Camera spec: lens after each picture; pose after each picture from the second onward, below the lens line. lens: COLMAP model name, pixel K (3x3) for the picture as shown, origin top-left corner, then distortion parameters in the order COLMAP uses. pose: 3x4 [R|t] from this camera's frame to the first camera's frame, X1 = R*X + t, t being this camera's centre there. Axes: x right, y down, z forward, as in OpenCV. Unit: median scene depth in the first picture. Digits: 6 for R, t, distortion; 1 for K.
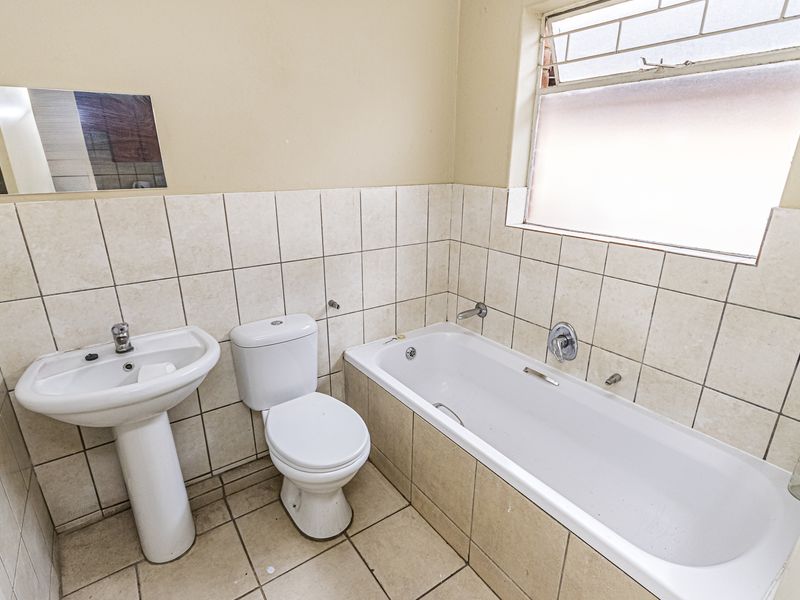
lens RADIAL K [[420.5, 0, 406.3], [0, 420.5, 298.3], [0, 0, 1]] dist [0.000839, 0.000087]
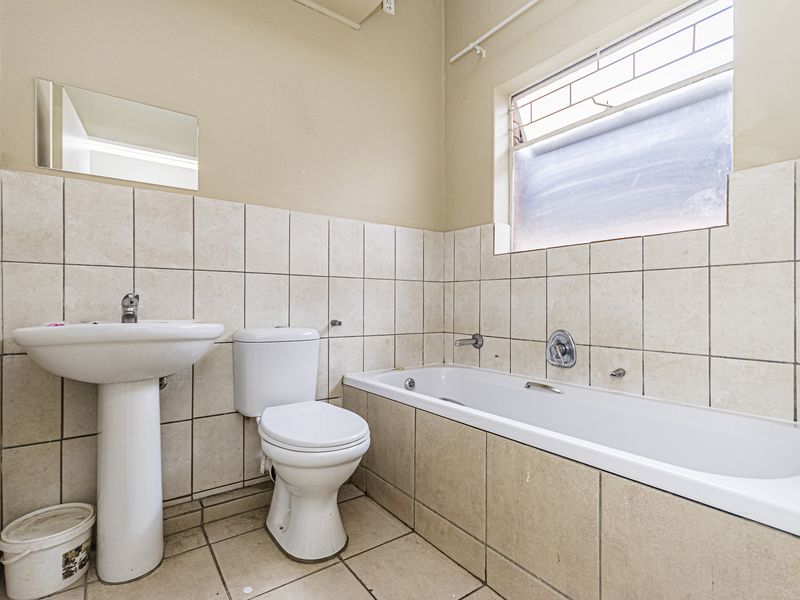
lens RADIAL K [[391.6, 0, 400.0], [0, 391.6, 300.0], [0, 0, 1]] dist [0.001093, -0.000290]
pose [[0.999968, -0.006830, 0.004124, -0.019021], [0.007804, 0.944663, -0.327949, 0.308665], [-0.001656, 0.327971, 0.944686, 0.072609]]
